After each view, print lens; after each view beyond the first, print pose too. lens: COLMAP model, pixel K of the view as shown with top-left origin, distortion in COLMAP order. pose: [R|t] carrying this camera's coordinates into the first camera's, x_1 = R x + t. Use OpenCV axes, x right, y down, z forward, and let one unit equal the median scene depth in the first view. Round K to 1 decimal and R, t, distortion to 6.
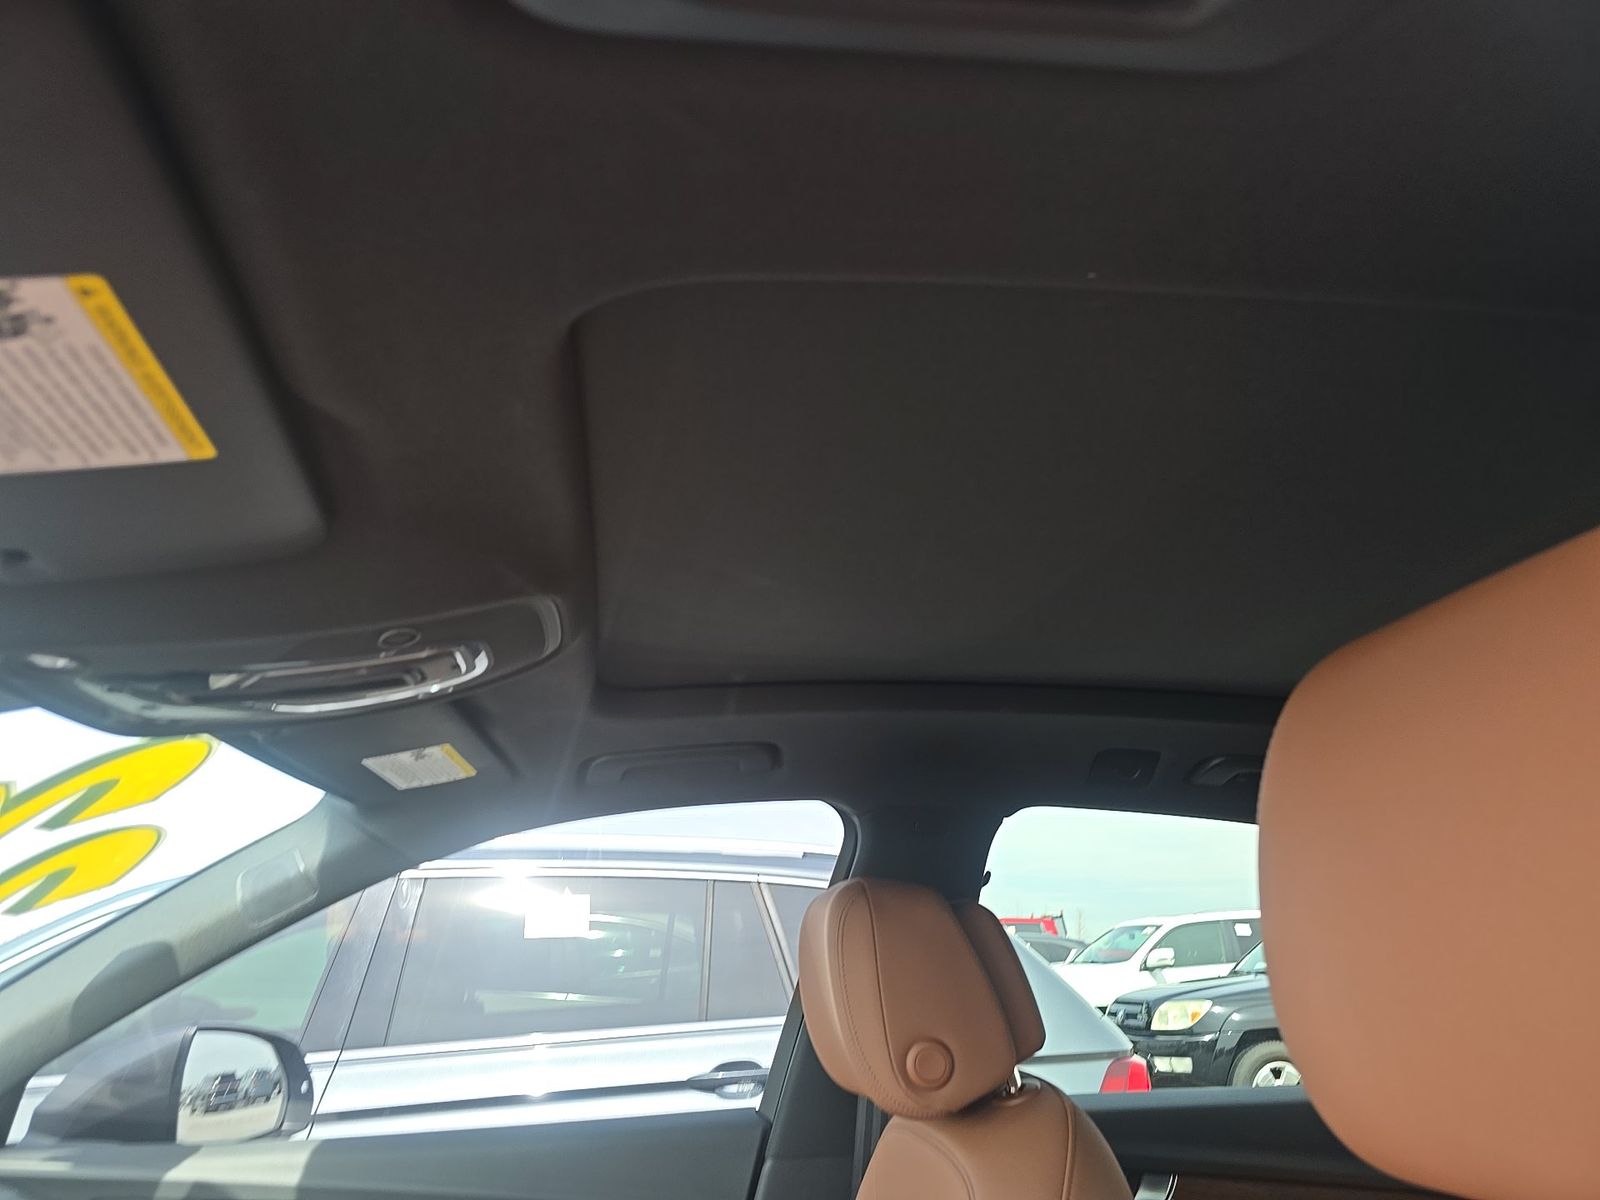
lens RADIAL K [[1168.7, 0, 798.0], [0, 1168.7, 629.5], [0, 0, 1]] dist [0.034995, -0.002383]
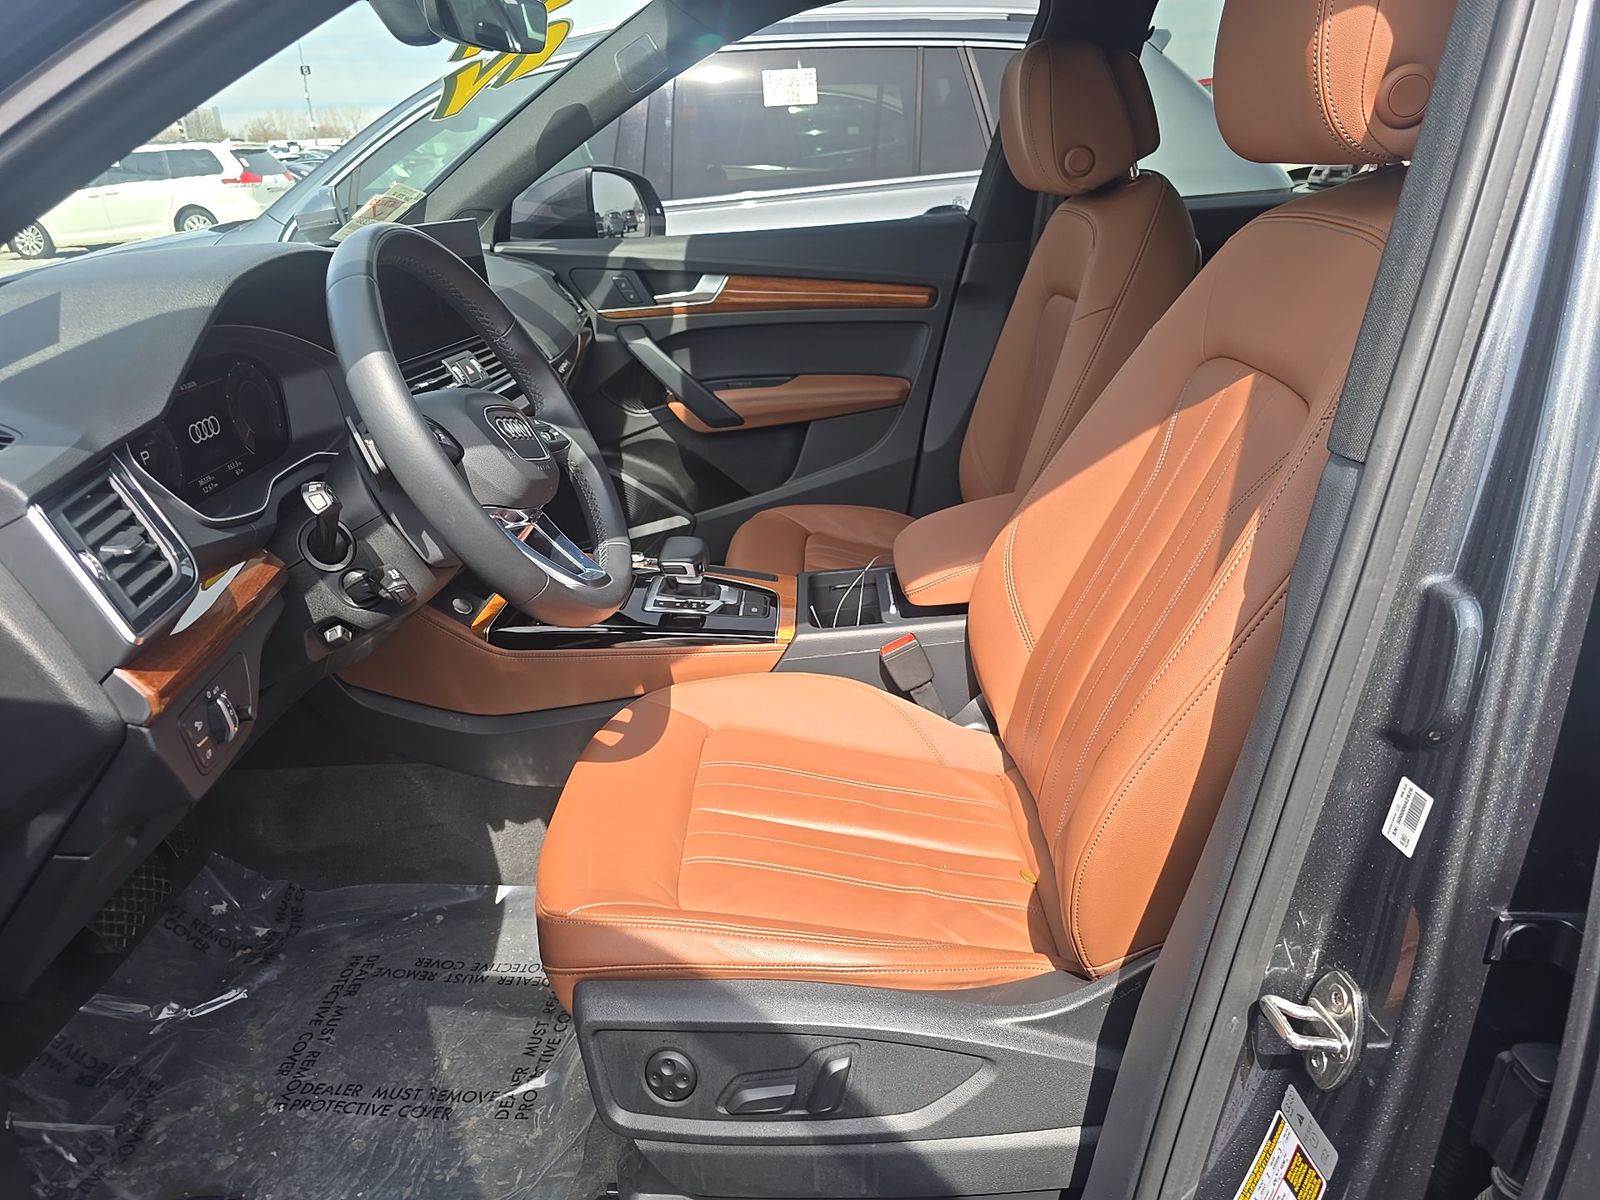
lens RADIAL K [[1168.7, 0, 798.0], [0, 1168.7, 629.5], [0, 0, 1]] dist [0.034995, -0.002383]
pose [[0.987236, 0.026479, -0.157048, 0.001883], [0.076280, 0.787009, 0.612208, -0.095052], [0.139809, -0.616373, 0.774944, -0.469636]]
